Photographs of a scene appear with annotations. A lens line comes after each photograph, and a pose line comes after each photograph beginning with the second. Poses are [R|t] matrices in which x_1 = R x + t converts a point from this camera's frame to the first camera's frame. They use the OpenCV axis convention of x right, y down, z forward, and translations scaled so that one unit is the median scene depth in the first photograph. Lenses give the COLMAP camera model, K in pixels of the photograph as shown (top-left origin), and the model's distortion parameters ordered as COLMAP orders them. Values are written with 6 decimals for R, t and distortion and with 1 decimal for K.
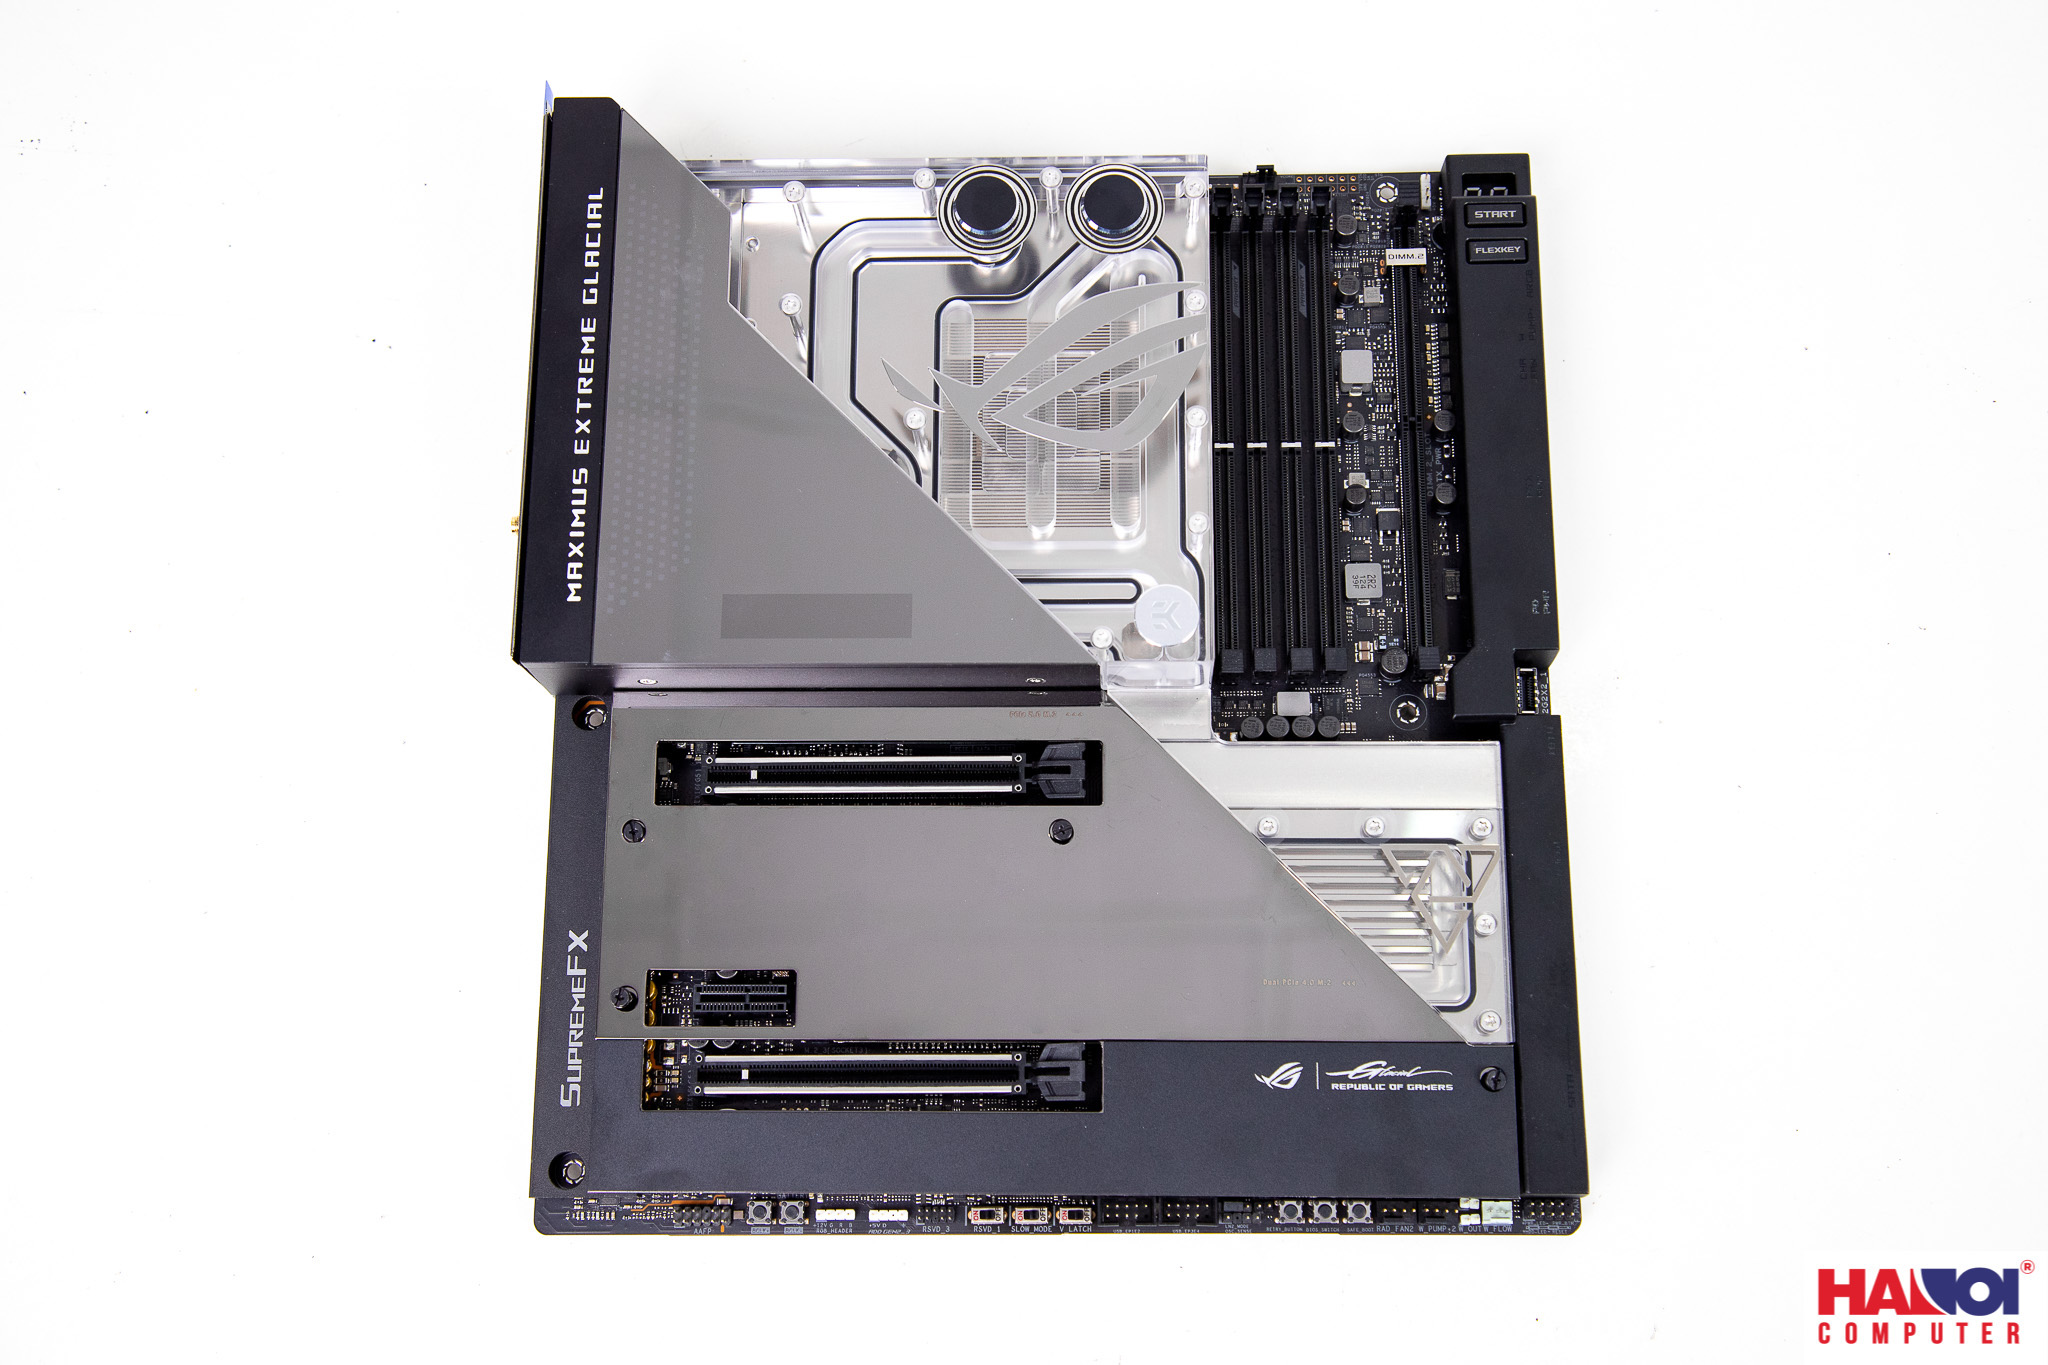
lens RADIAL K [[2404.2, 0, 1024.0], [0, 2404.2, 682.5], [0, 0, 1]] dist [0.049263, 0.003570]
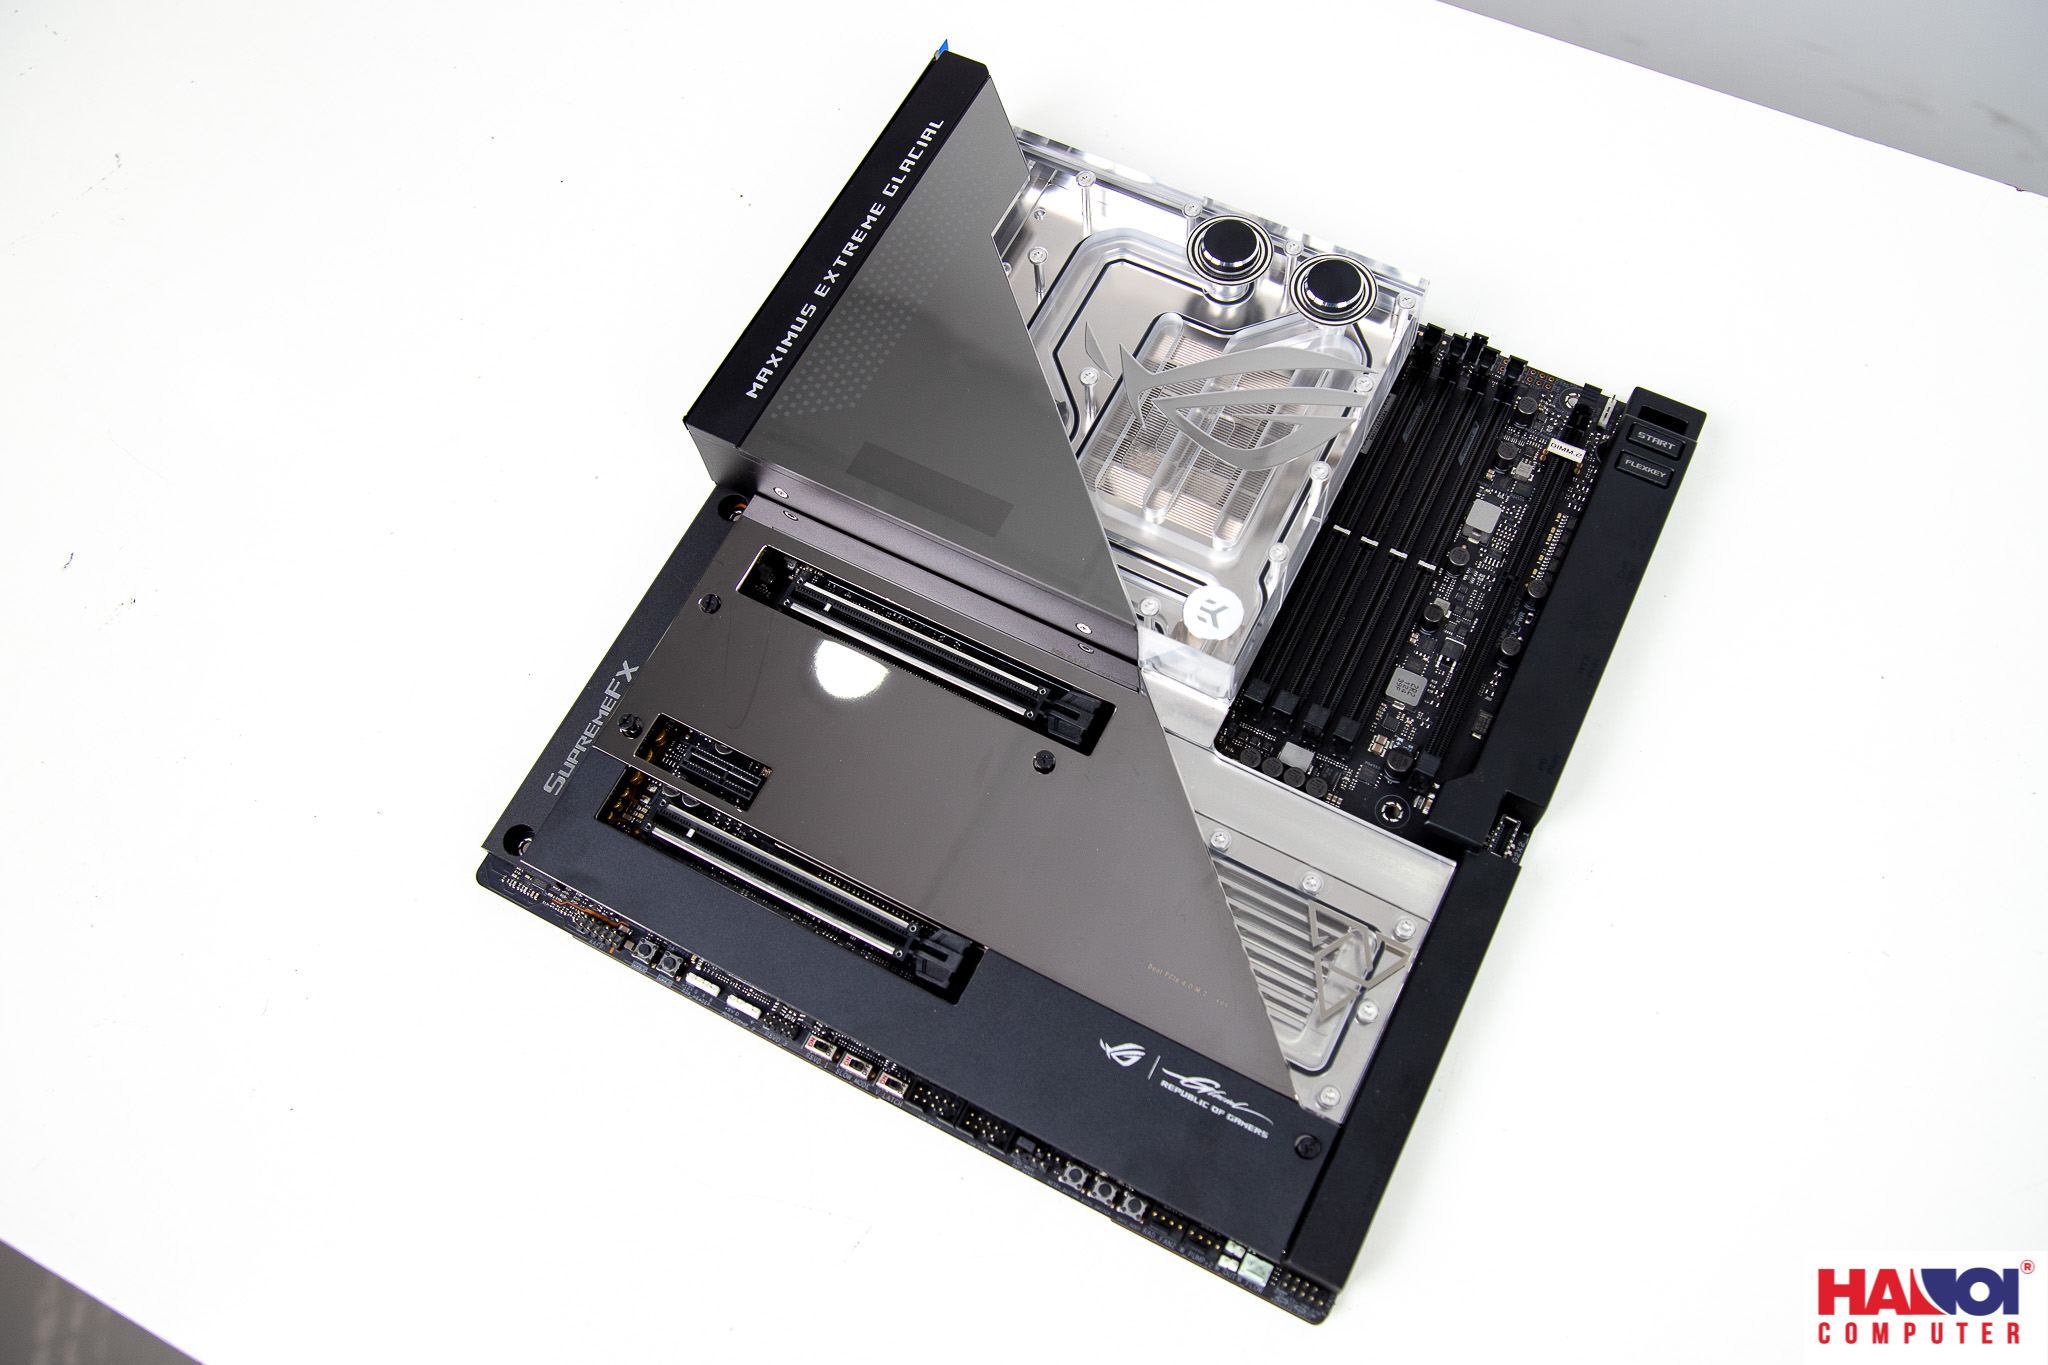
lens RADIAL K [[1662.7, 0, 1024.0], [0, 1662.7, 682.5], [0, 0, 1]] dist [-0.069893, -0.000276]
pose [[0.888621, 0.415974, -0.193181, 0.134442], [-0.437240, 0.895507, -0.082995, 0.094179], [0.138471, 0.158217, 0.977647, 0.258386]]
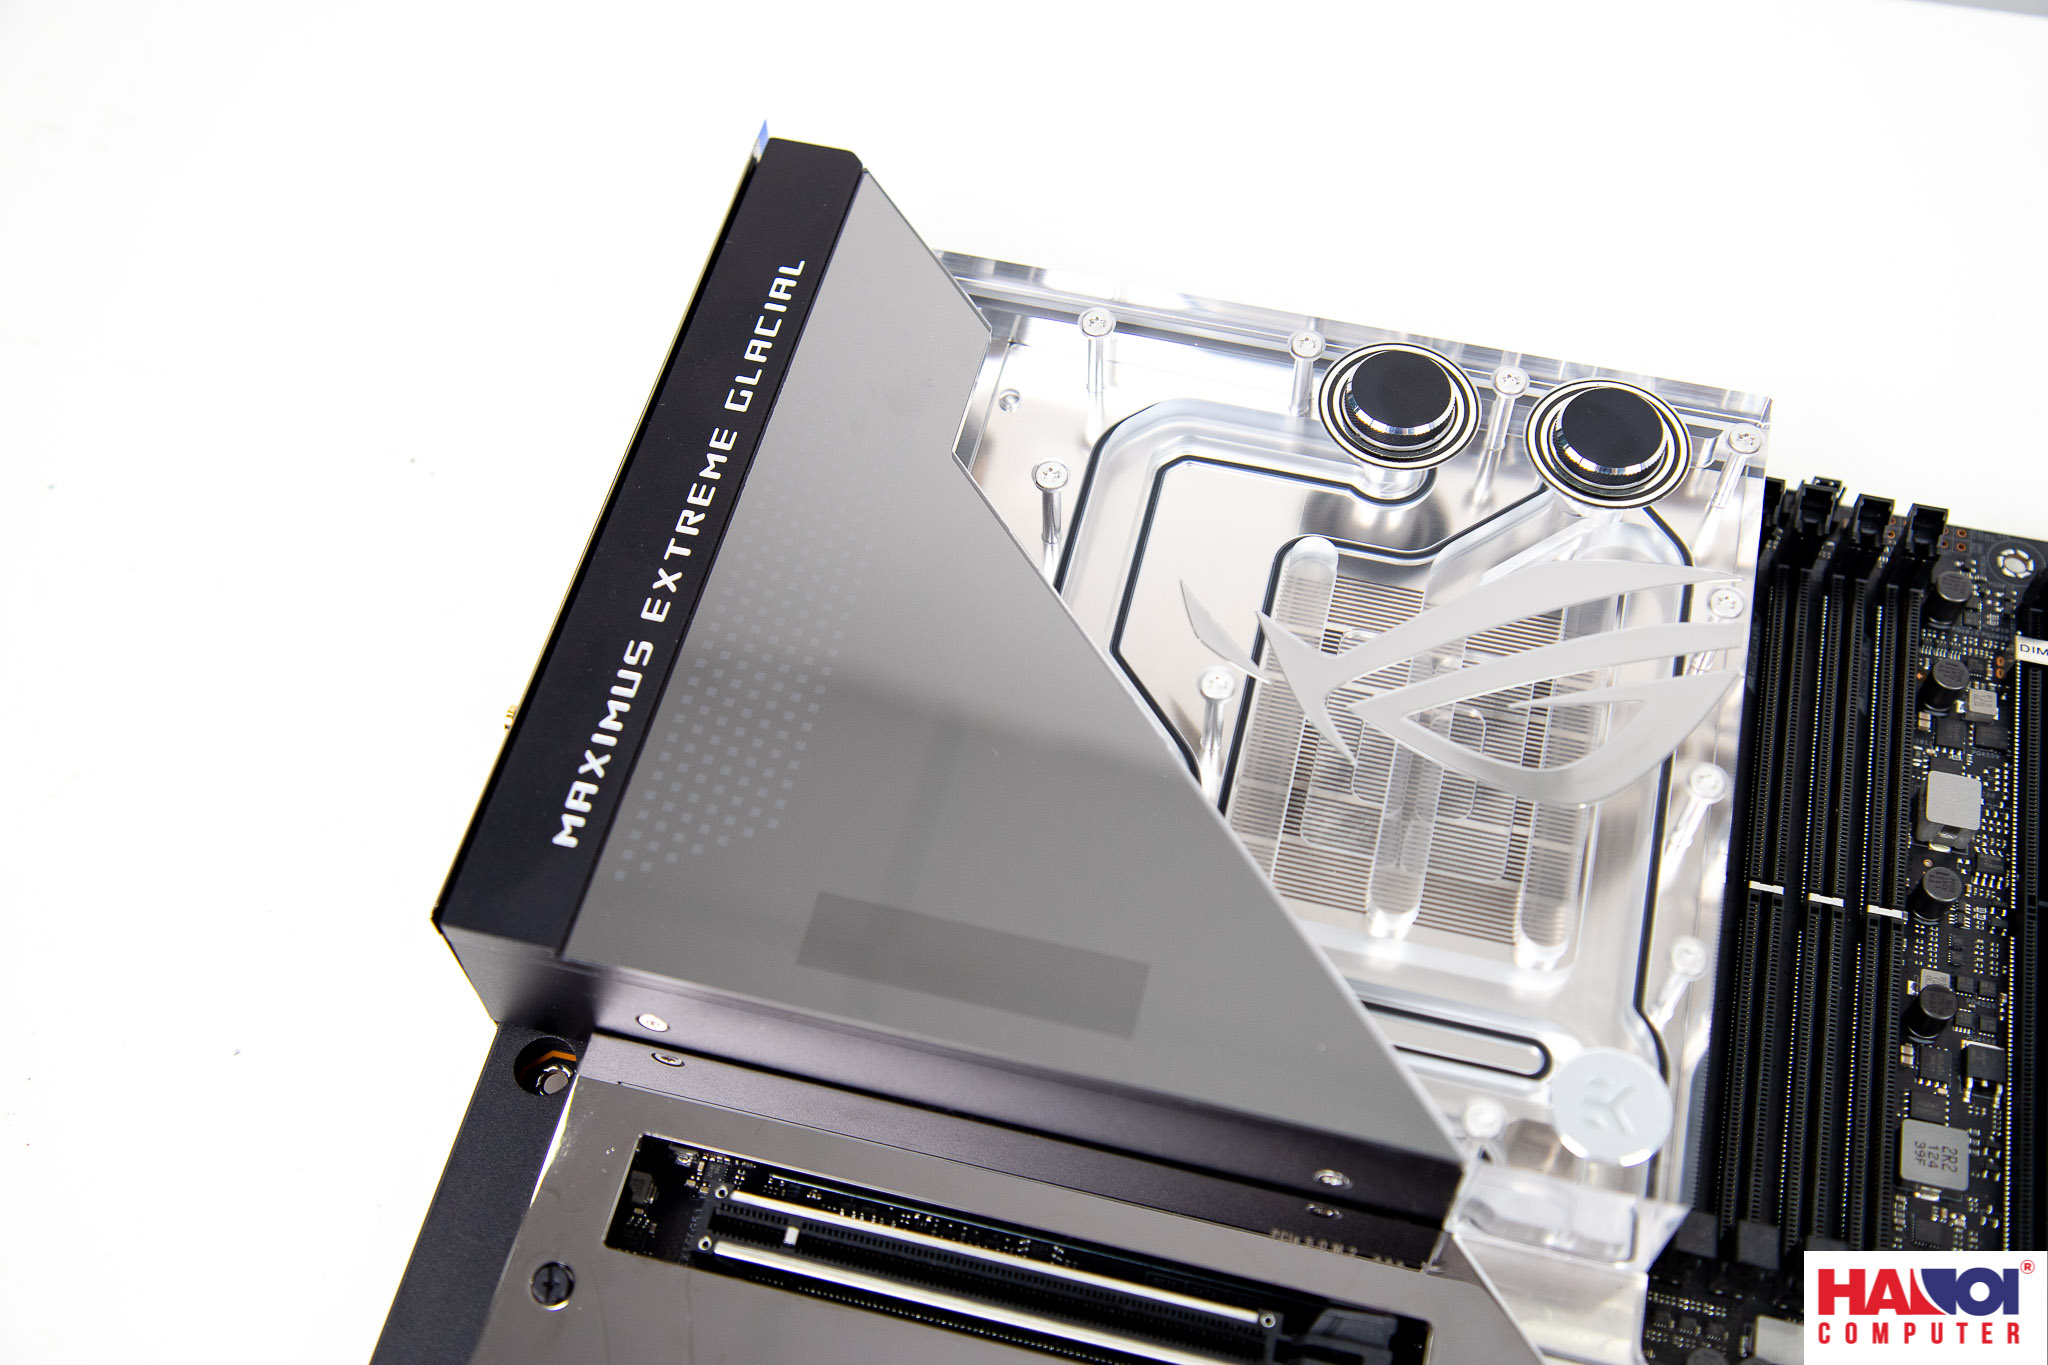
lens RADIAL K [[2325.1, 0, 1024.0], [0, 2325.1, 682.5], [0, 0, 1]] dist [0.010713, 0.001915]
pose [[0.971830, 0.212990, -0.100907, -0.033350], [-0.232946, 0.933124, -0.273892, 0.053767], [0.035822, 0.289682, 0.956452, 0.454327]]
